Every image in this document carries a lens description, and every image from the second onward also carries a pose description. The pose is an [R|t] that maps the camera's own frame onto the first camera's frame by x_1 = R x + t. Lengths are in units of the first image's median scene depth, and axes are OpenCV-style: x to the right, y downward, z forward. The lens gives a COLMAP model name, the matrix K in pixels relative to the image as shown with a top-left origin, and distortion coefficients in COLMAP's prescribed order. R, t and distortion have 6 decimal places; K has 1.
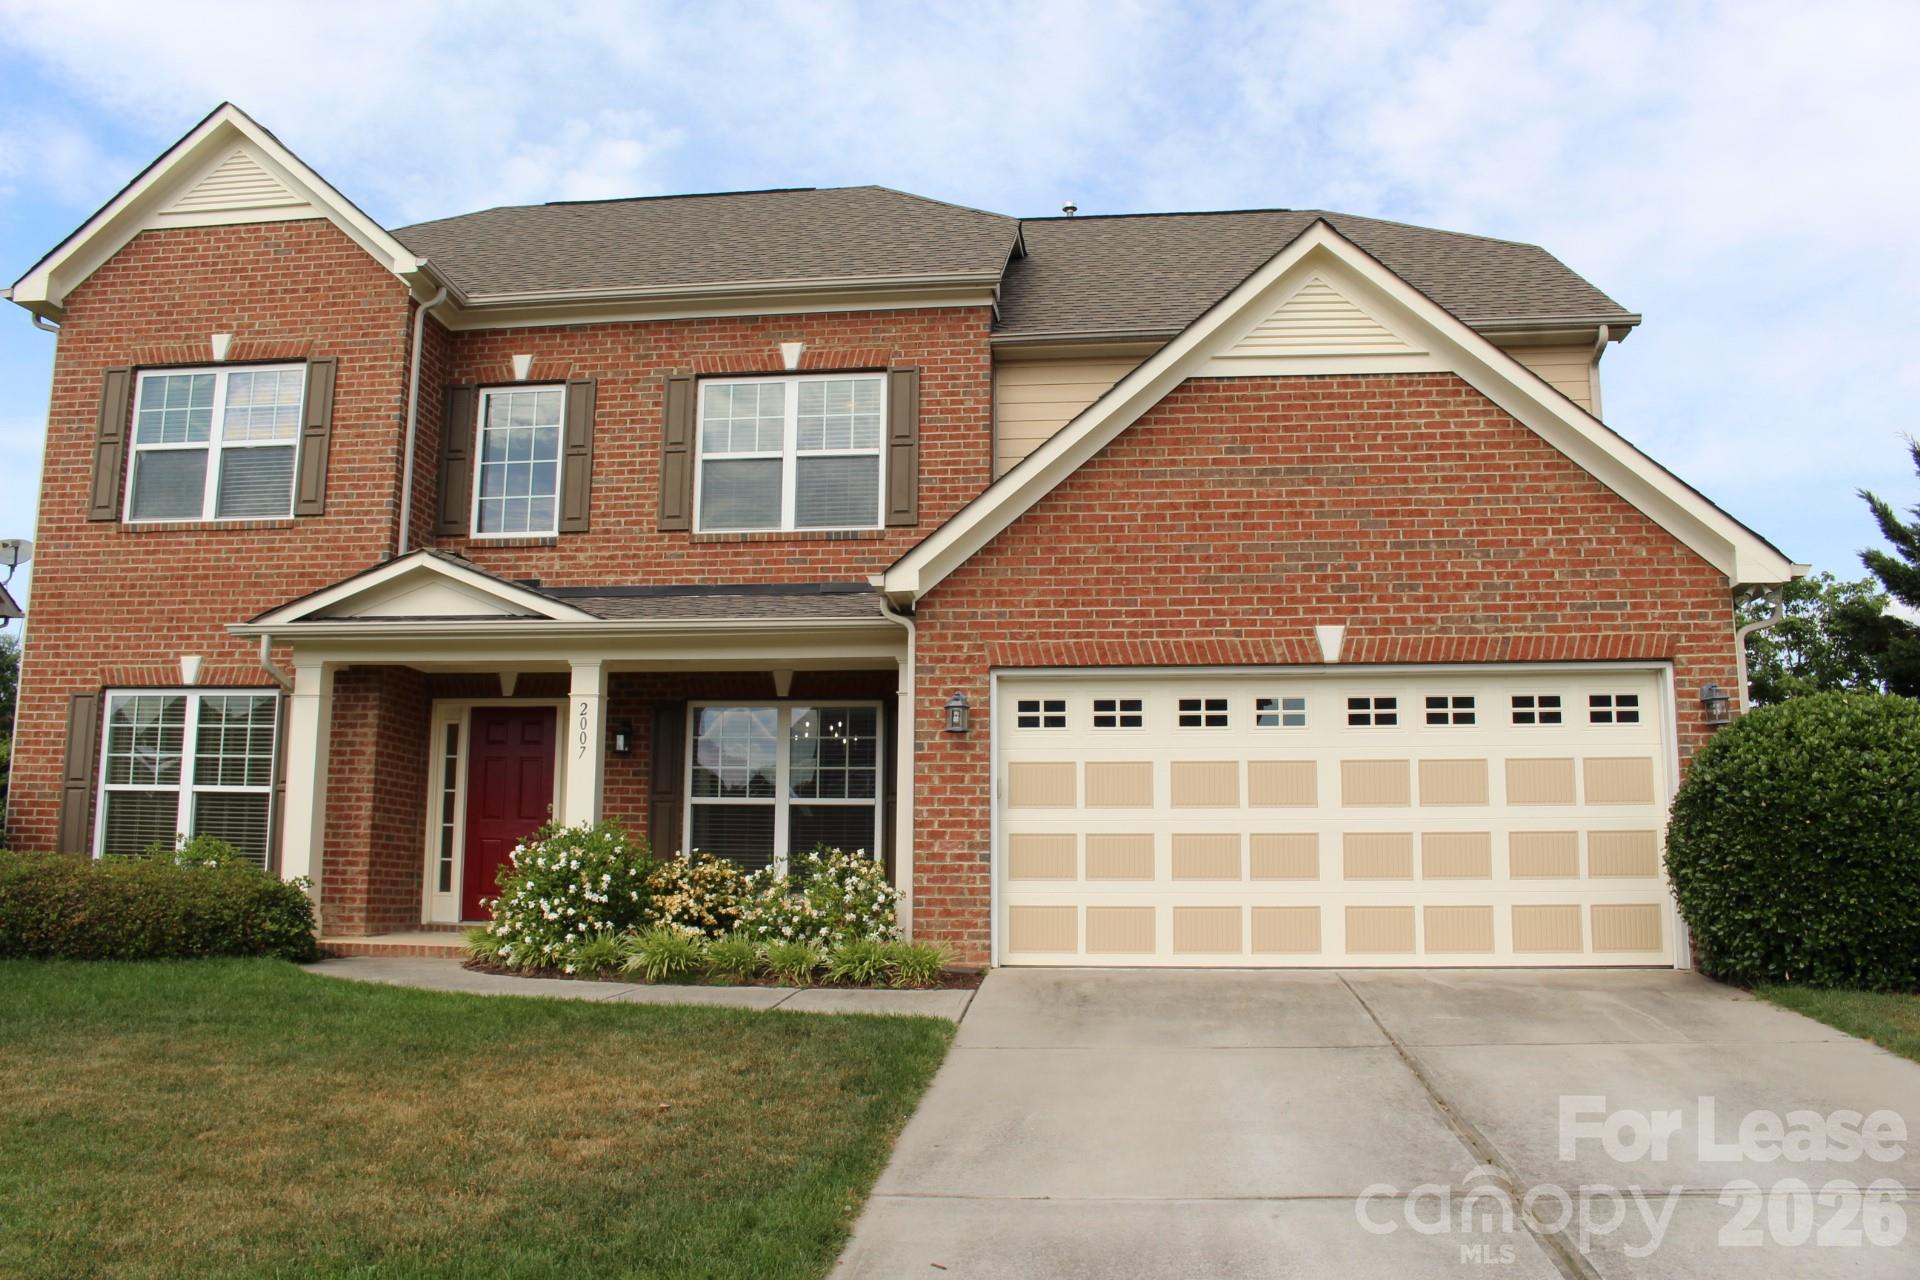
lens RADIAL K [[1566.9, 0, 935.0], [0, 1566.9, 651.1], [0, 0, 1]] dist [-0.158138, 0.116880]
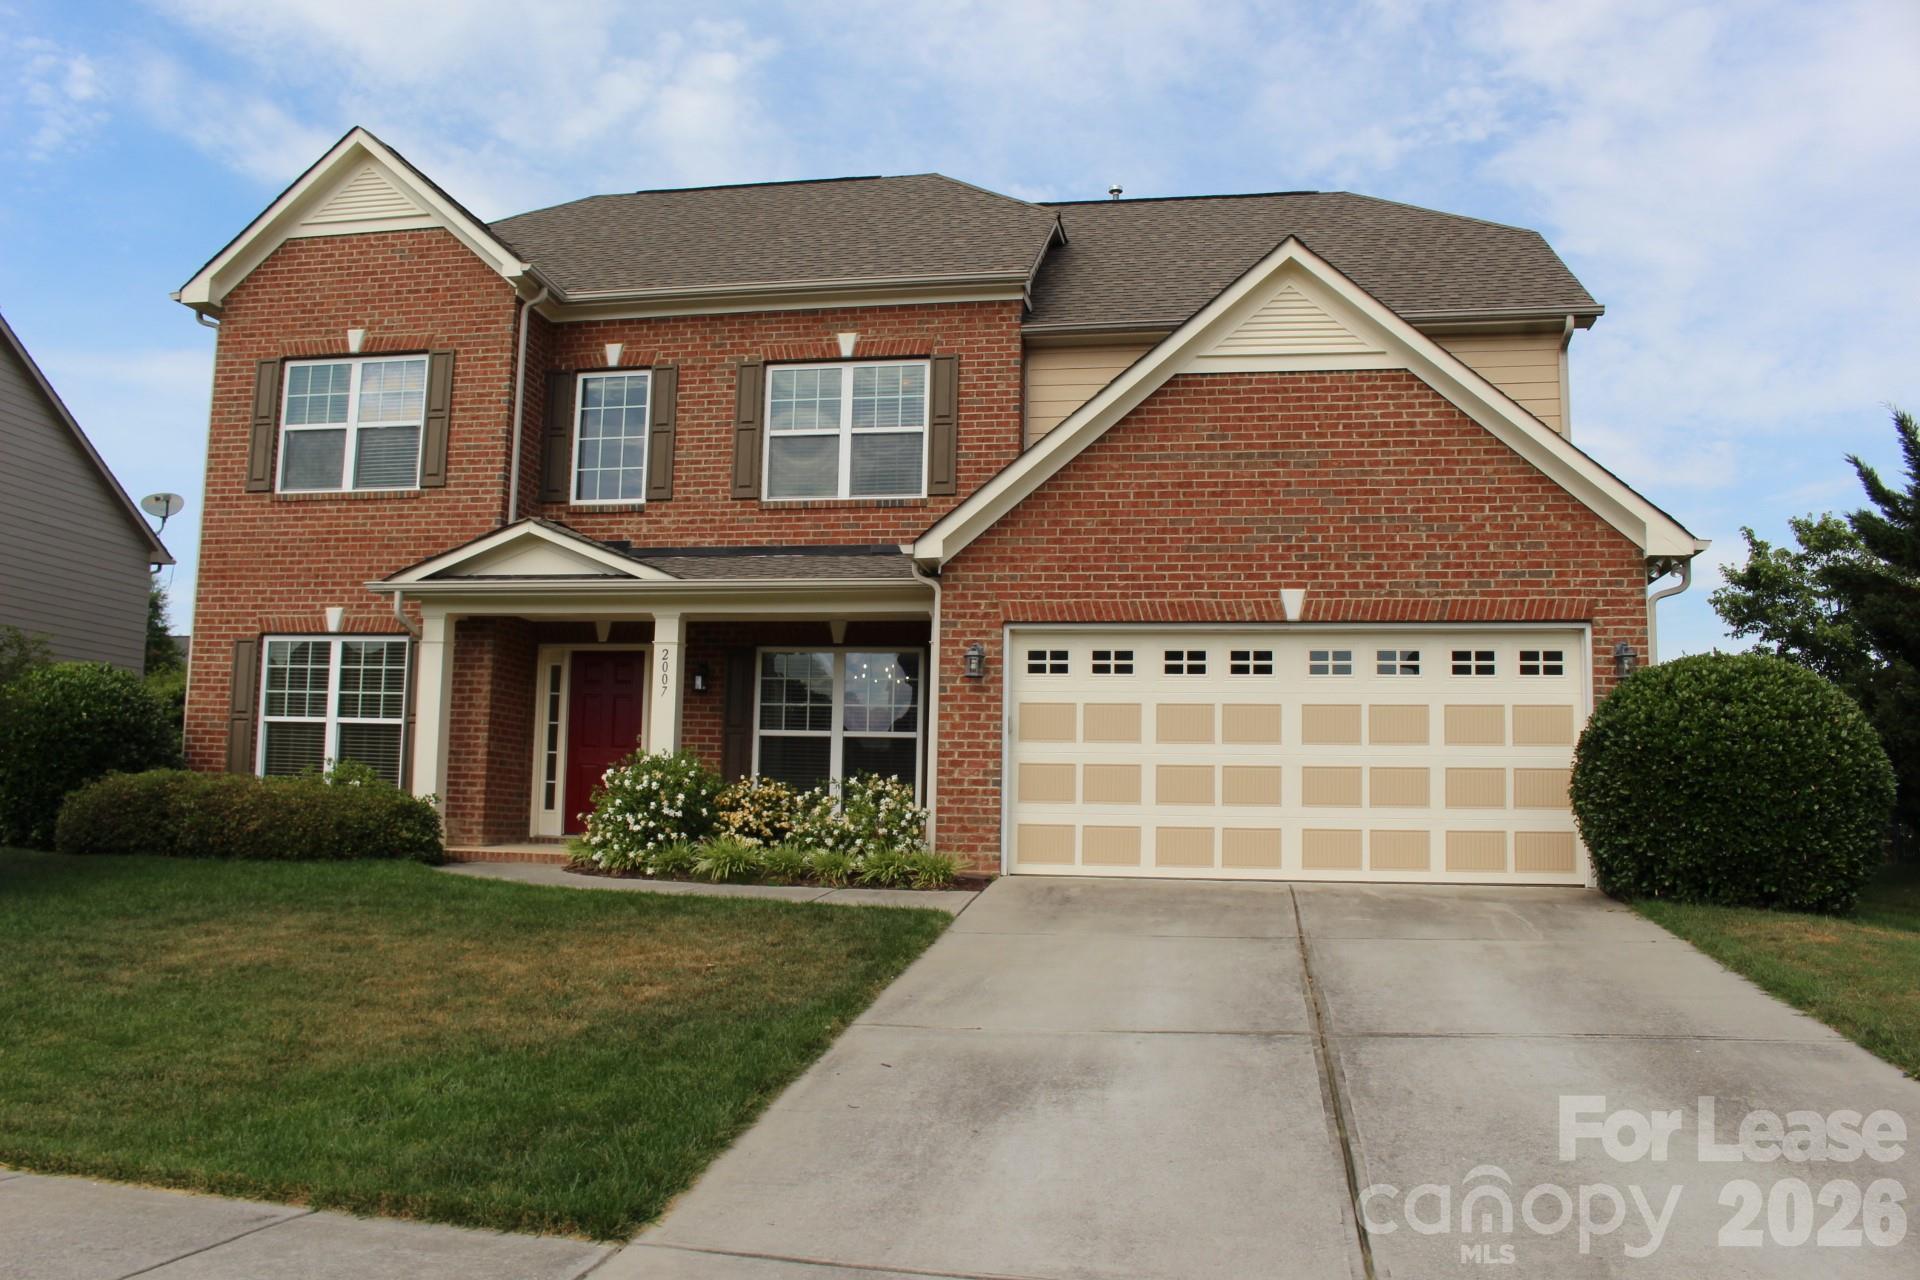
lens RADIAL K [[1566.9, 0, 935.0], [0, 1566.9, 651.1], [0, 0, 1]] dist [-0.158138, 0.116880]
pose [[0.997780, 0.006308, -0.066293, 0.061814], [-0.003424, 0.999046, 0.043536, -0.019210], [0.066504, -0.043212, 0.996850, -0.180433]]
